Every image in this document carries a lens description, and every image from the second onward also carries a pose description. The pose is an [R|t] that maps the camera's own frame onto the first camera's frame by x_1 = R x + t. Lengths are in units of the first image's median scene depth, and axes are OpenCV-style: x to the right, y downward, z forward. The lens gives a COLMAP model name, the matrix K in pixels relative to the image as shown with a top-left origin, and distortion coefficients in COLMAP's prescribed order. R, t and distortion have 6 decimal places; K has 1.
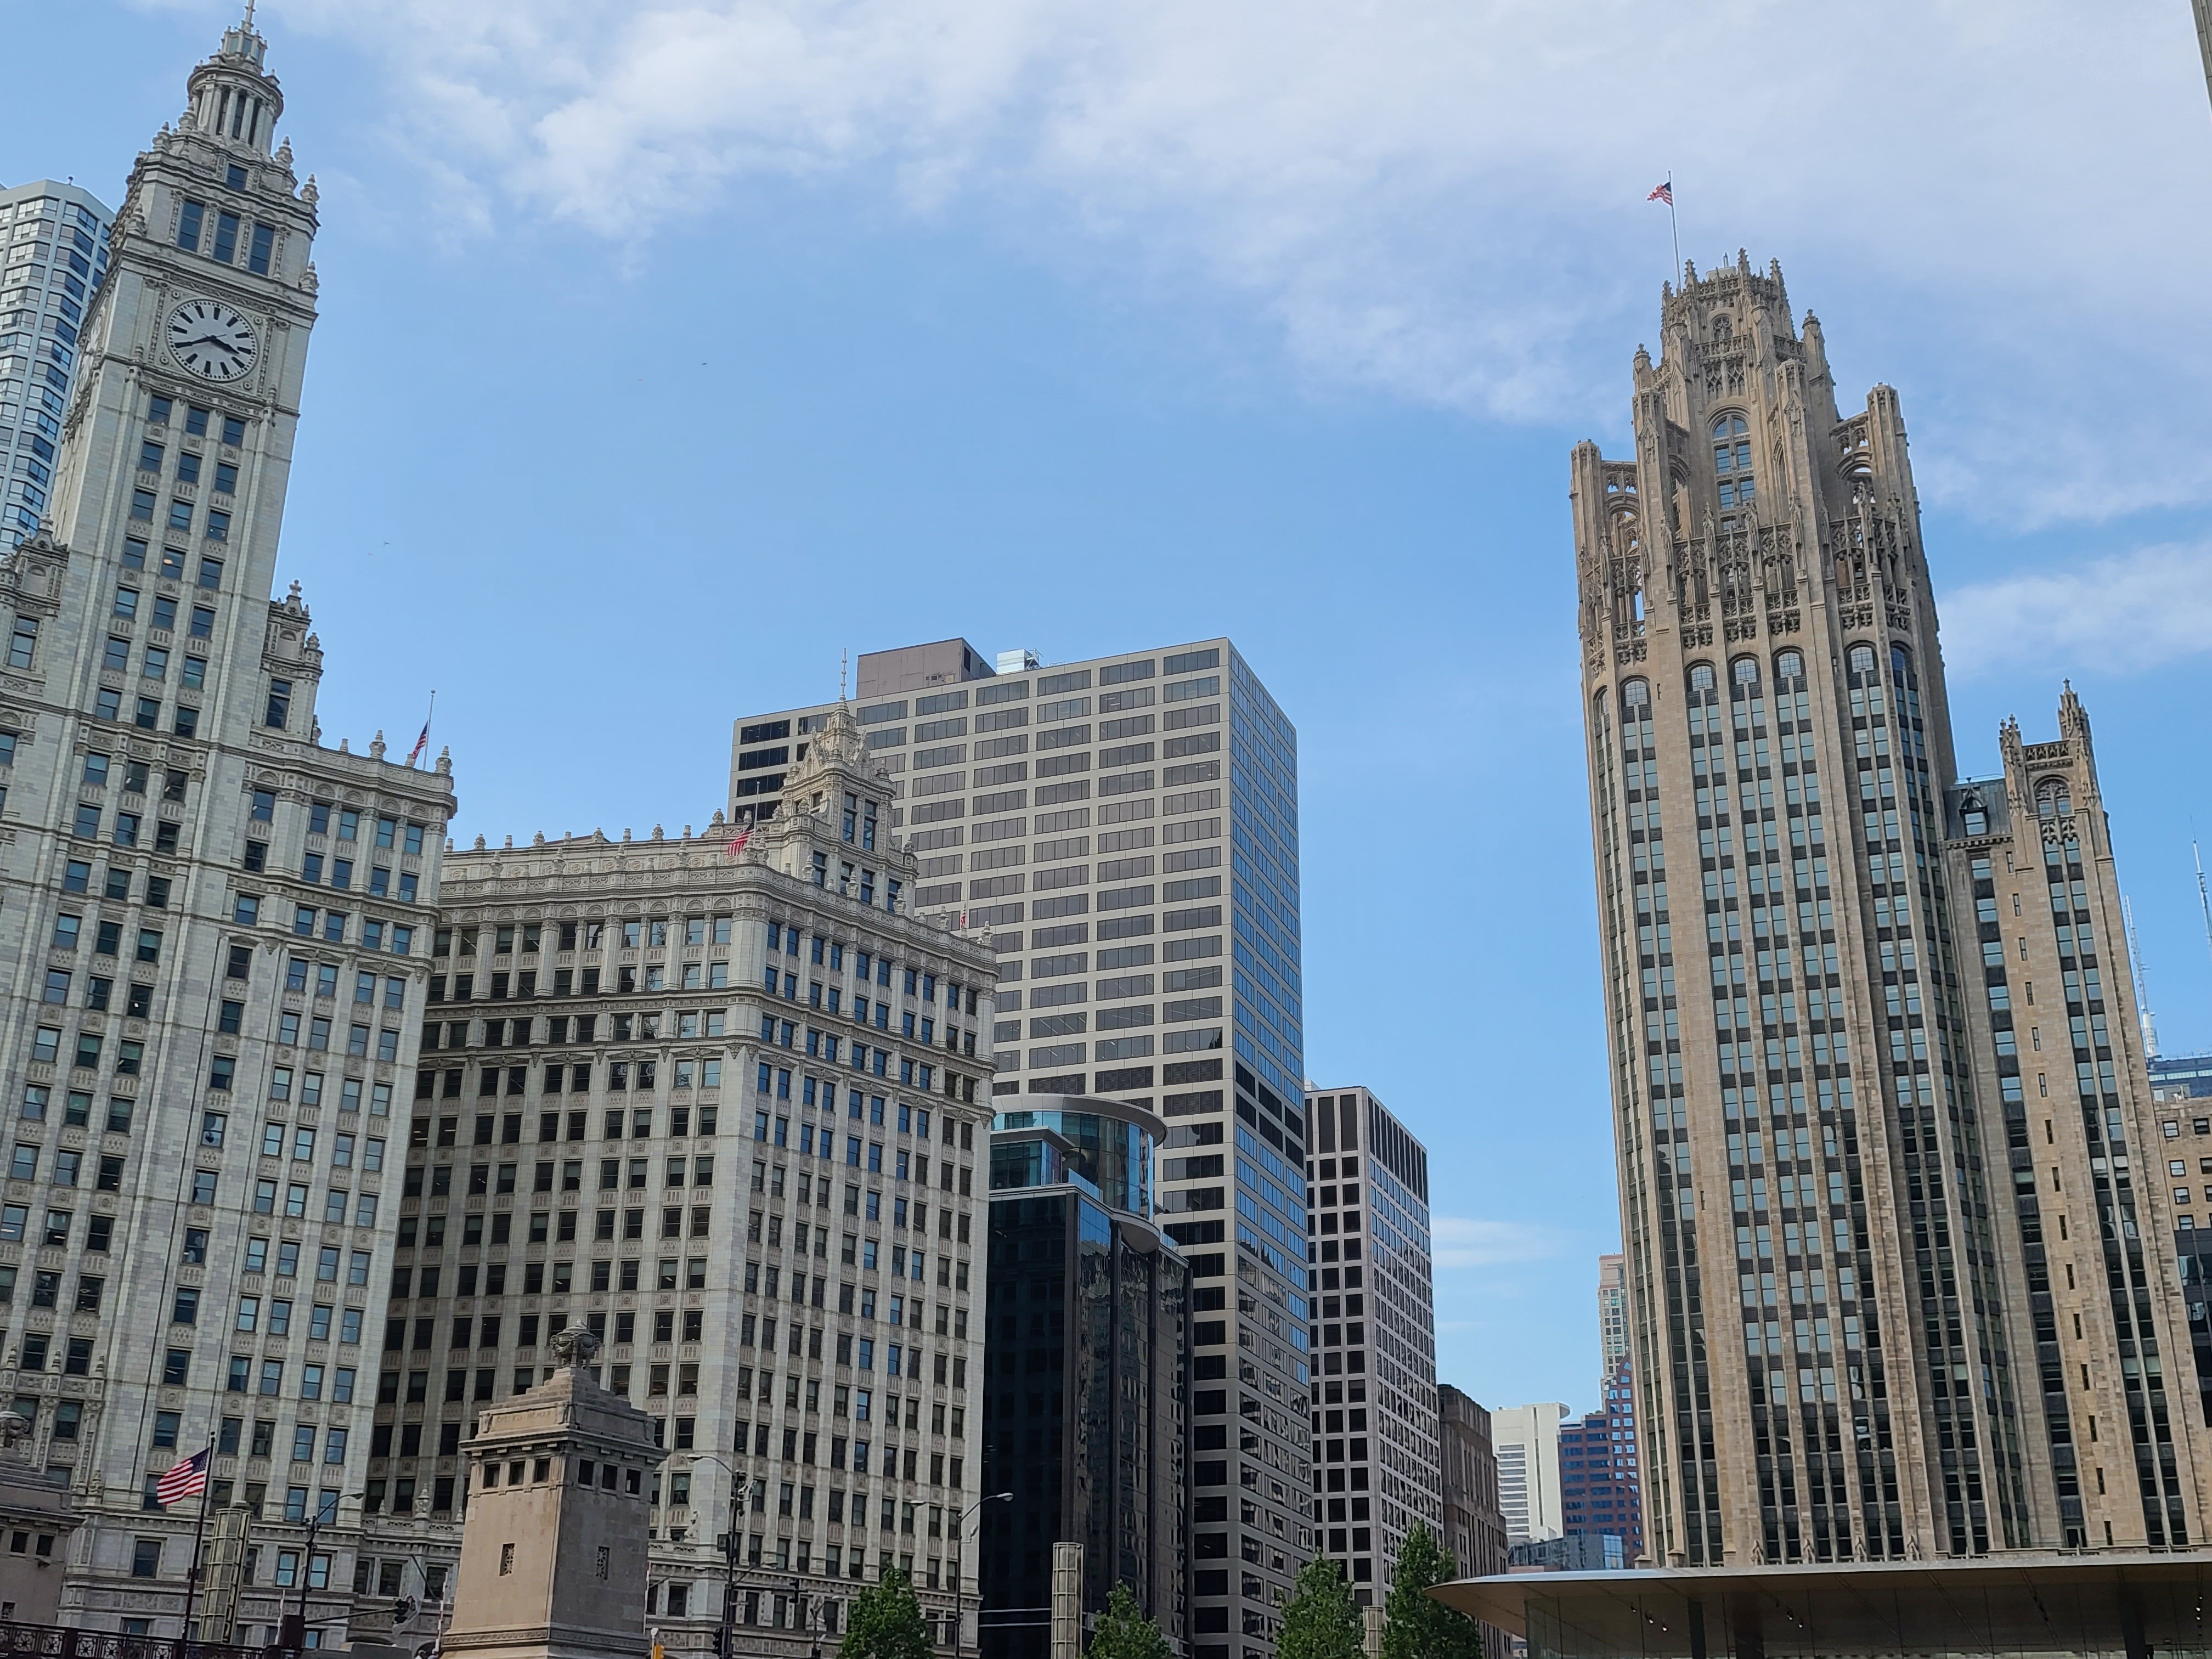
lens RADIAL K [[2484.7, 0, 1106.0], [0, 2484.7, 829.5], [0, 0, 1]] dist [0.001593, 0.031597]
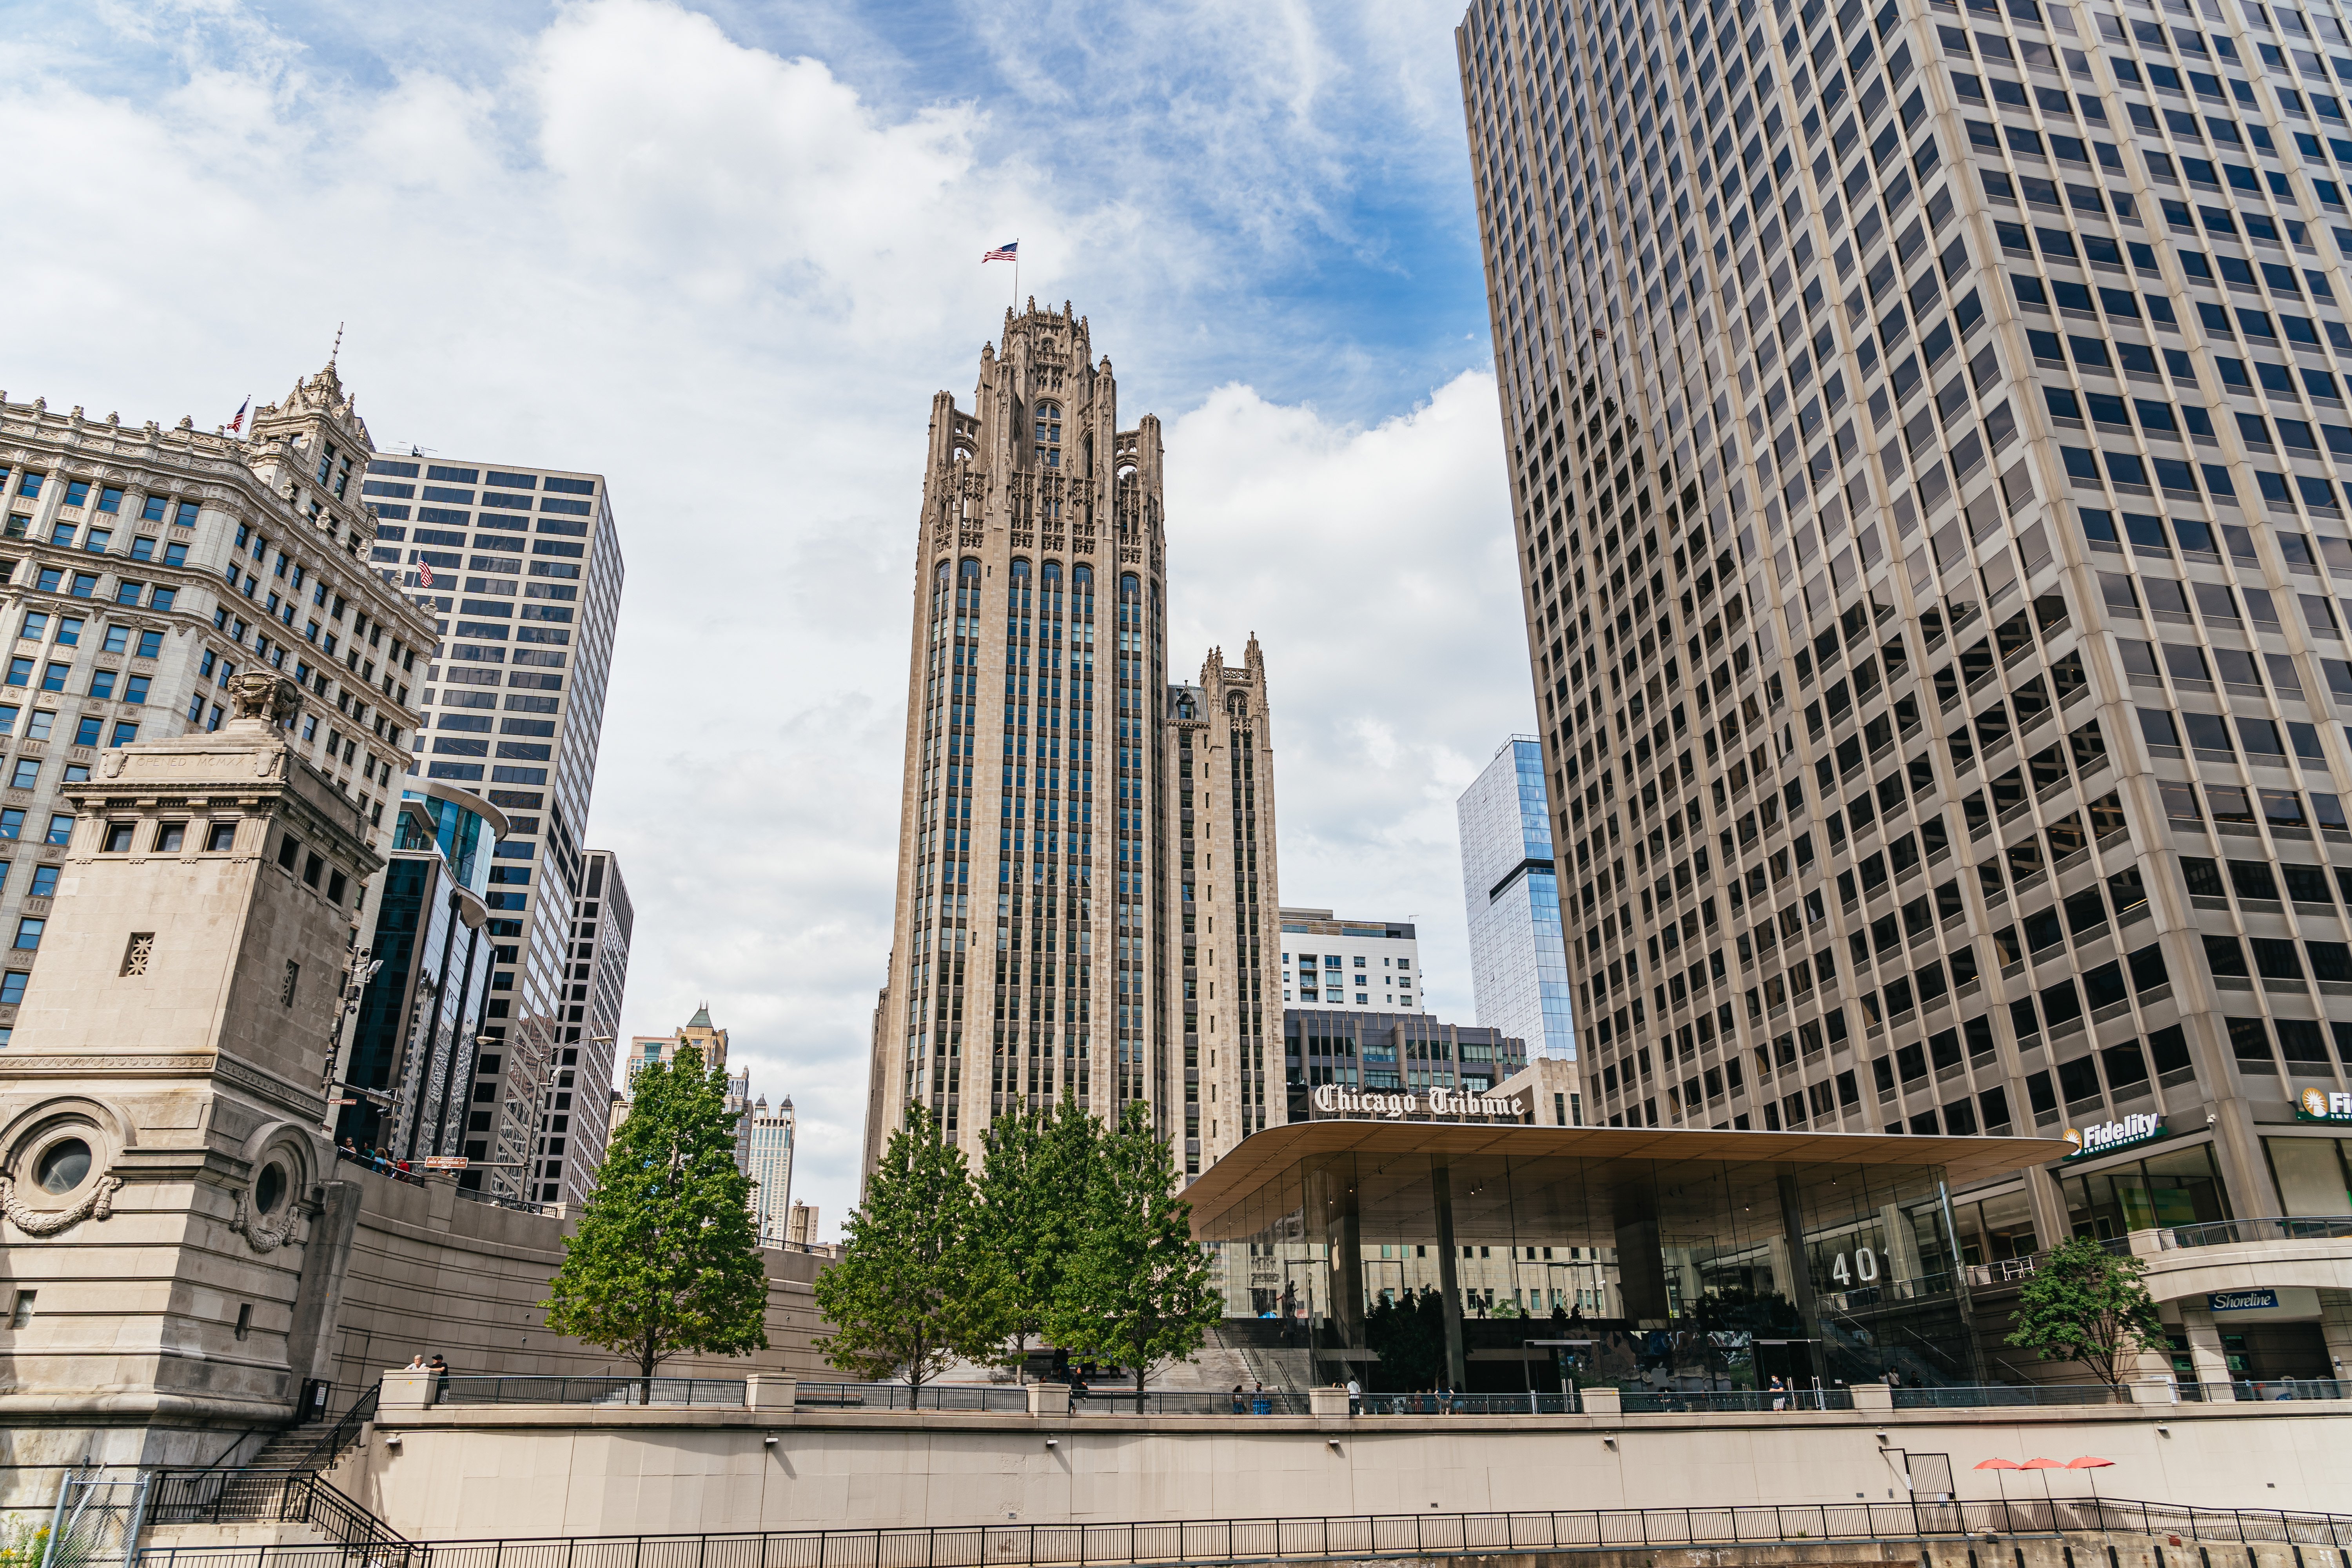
lens RADIAL K [[1562.1, 0, 1176.0], [0, 1562.1, 784.0], [0, 0, 1]] dist [0.000079, 0.001975]
pose [[0.844894, 0.198430, 0.496769, -0.095422], [-0.193843, 0.979108, -0.061413, 0.094793], [-0.498576, -0.044408, 0.865708, 0.216696]]
